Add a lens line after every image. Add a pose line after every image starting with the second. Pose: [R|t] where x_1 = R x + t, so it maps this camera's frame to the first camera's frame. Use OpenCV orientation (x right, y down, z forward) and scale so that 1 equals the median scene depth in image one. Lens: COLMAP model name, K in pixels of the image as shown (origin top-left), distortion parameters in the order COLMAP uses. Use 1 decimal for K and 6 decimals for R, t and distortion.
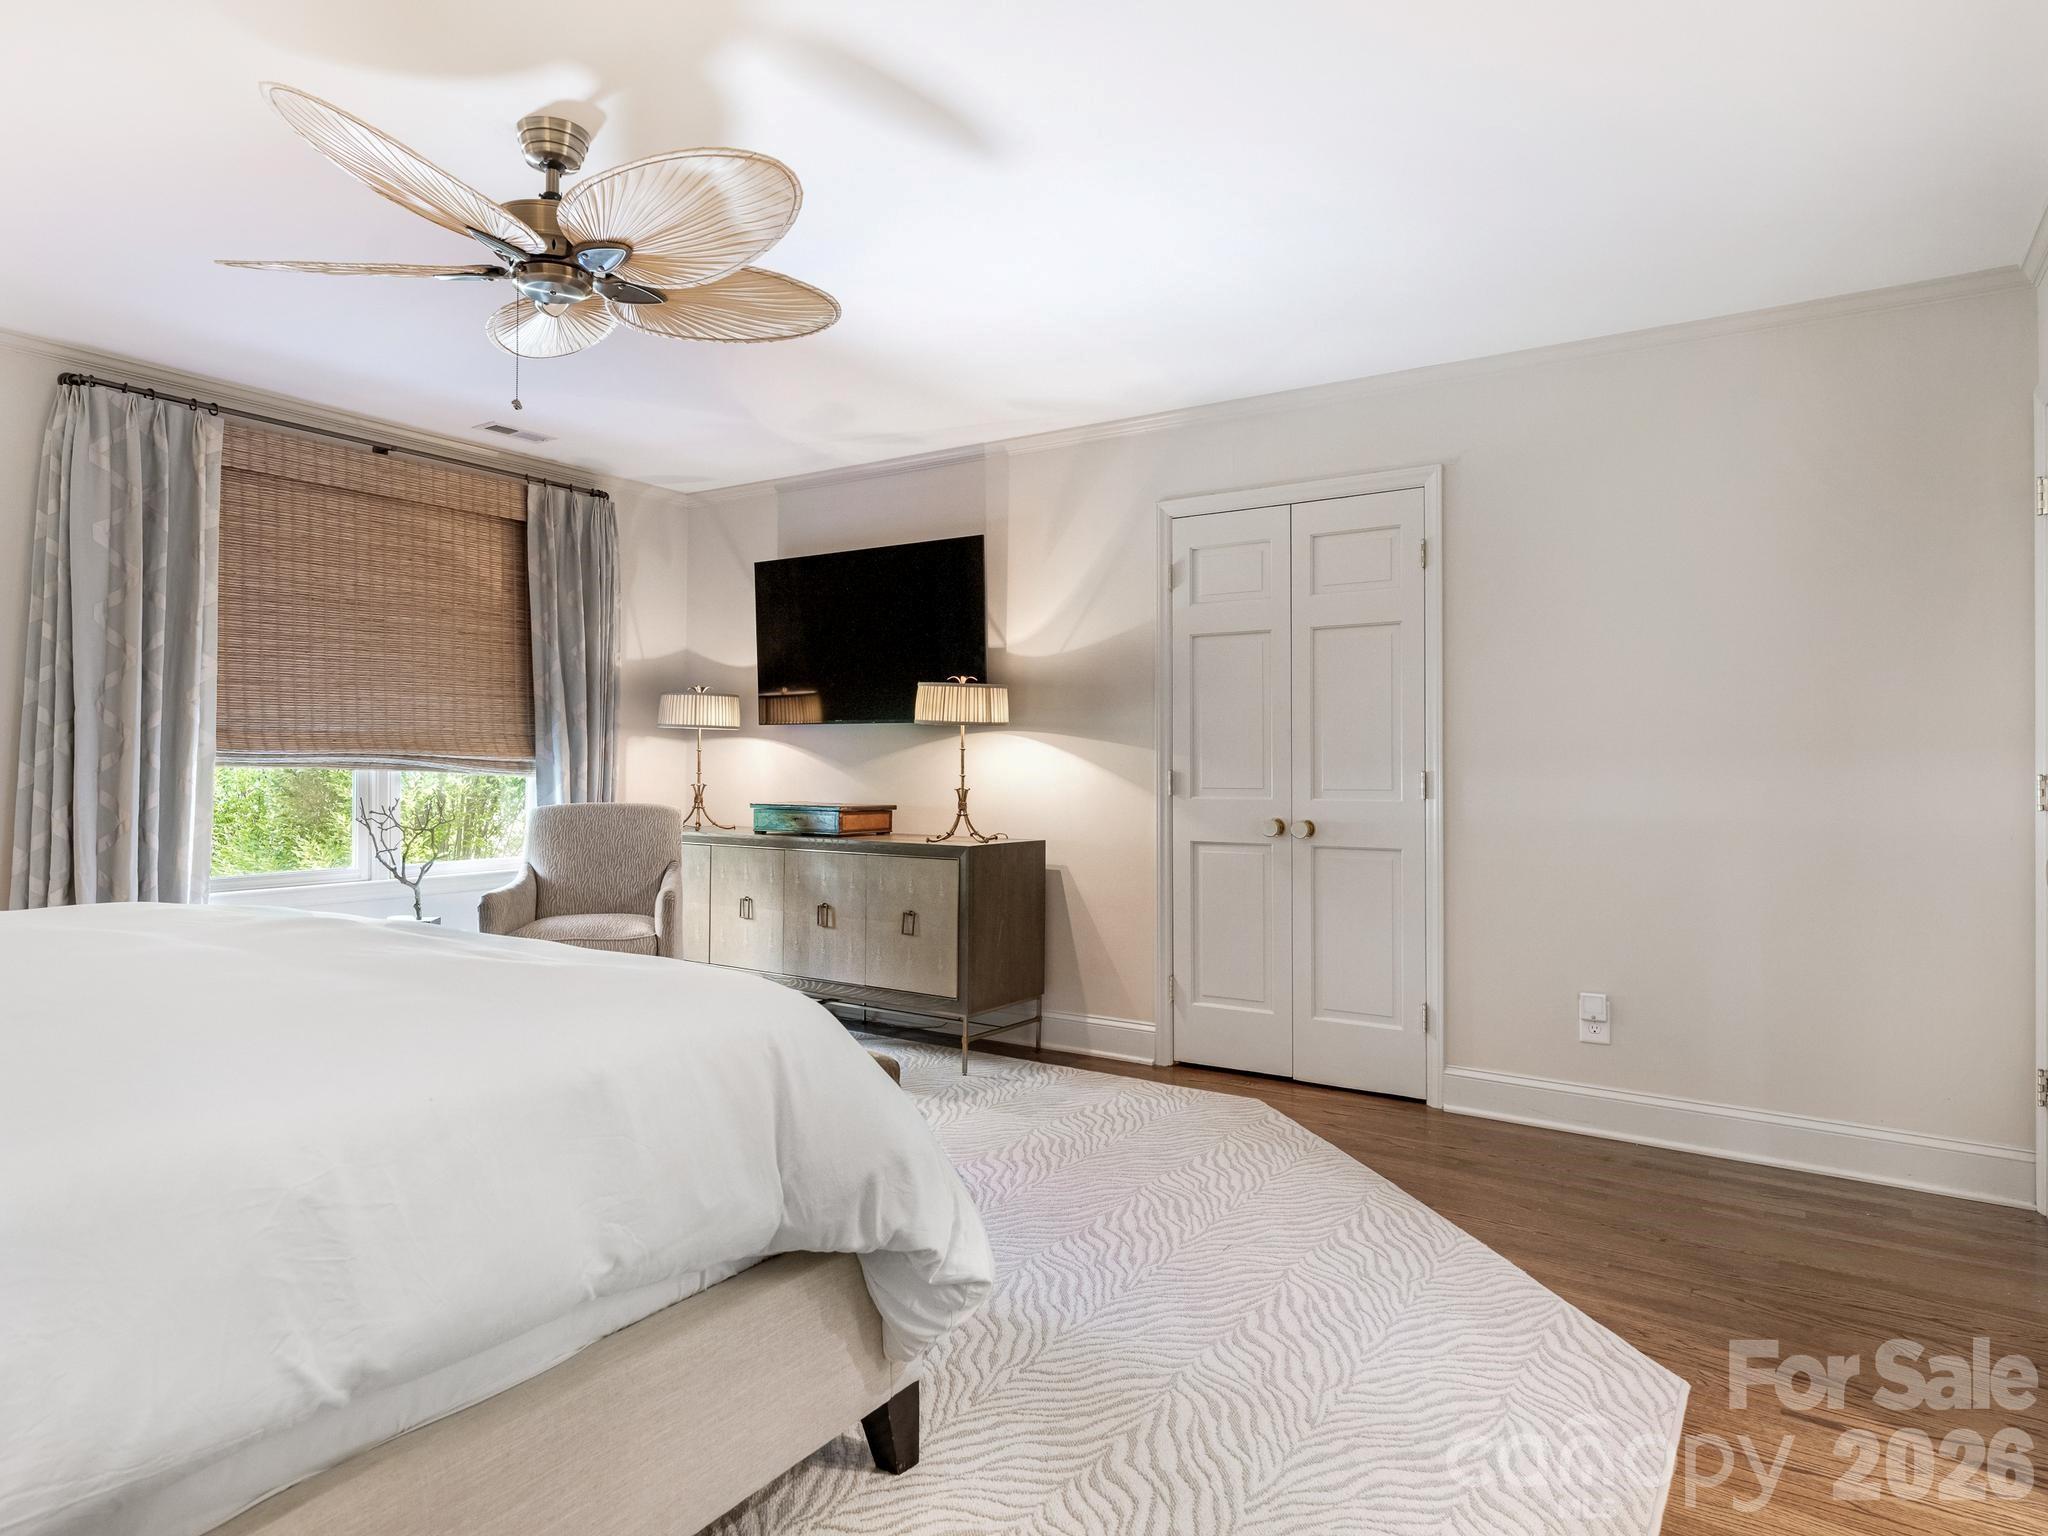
lens RADIAL K [[1216.8, 0, 990.3], [0, 1216.8, 767.9], [0, 0, 1]] dist [0.000797, 0.000533]
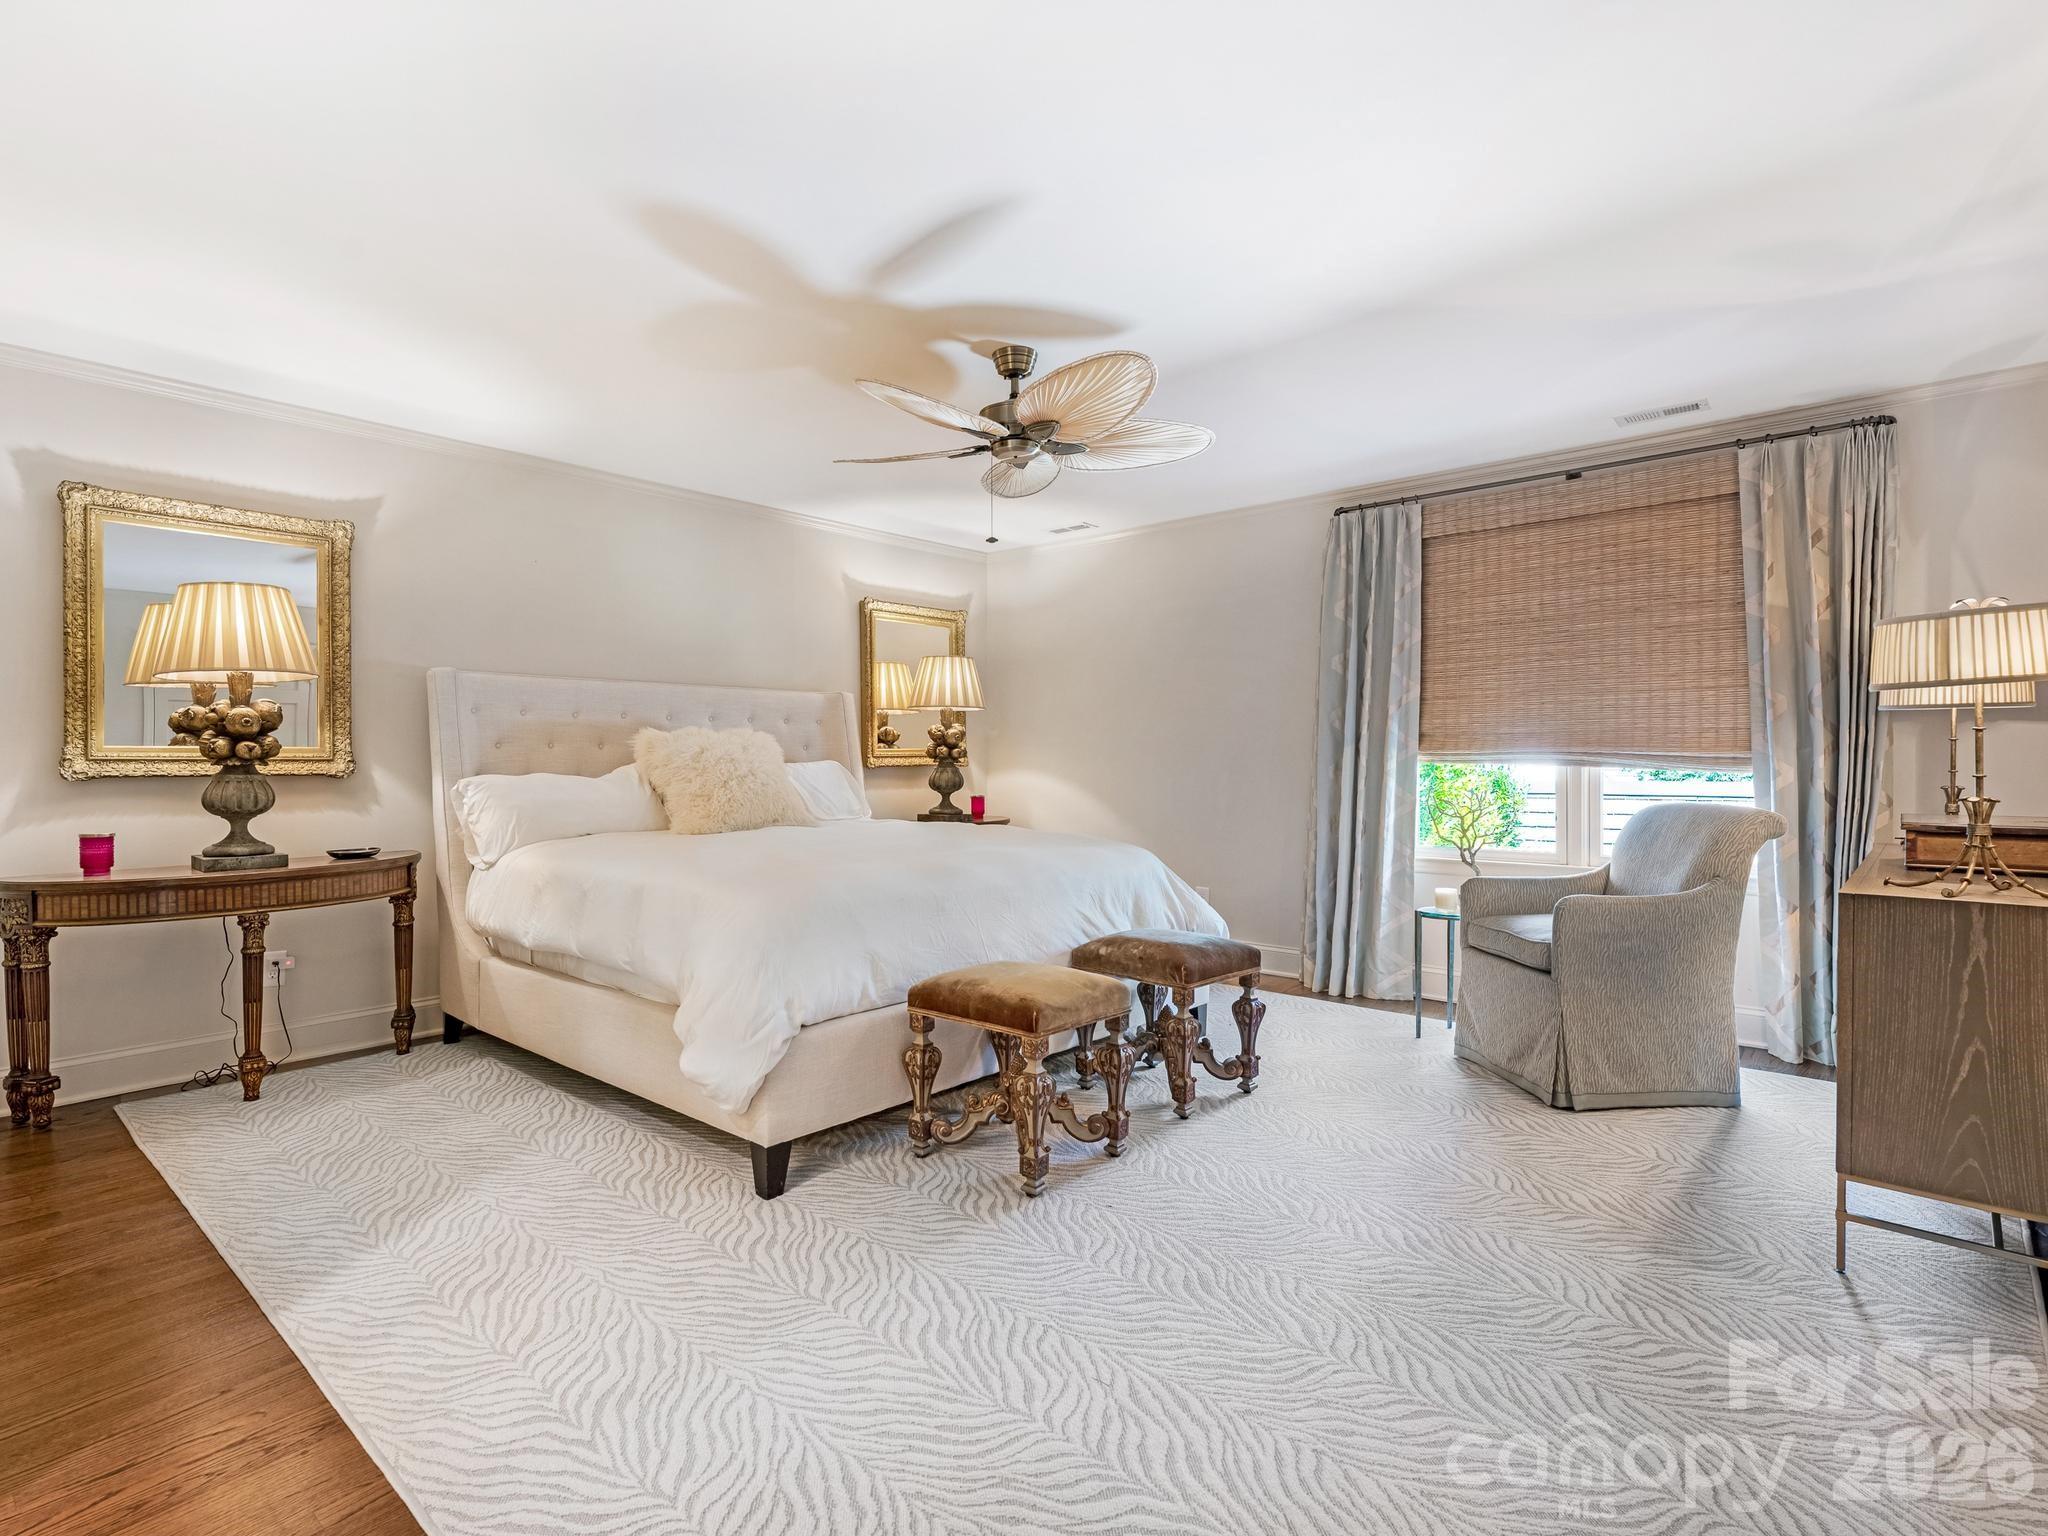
lens RADIAL K [[1046.5, 0, 981.7], [0, 1046.5, 764.2], [0, 0, 1]] dist [-0.001816, -0.000460]
pose [[-0.149294, -0.002235, -0.988790, 0.517112], [-0.002666, 0.999995, -0.001857, 0.003337], [0.988789, 0.002359, -0.149299, 0.615357]]
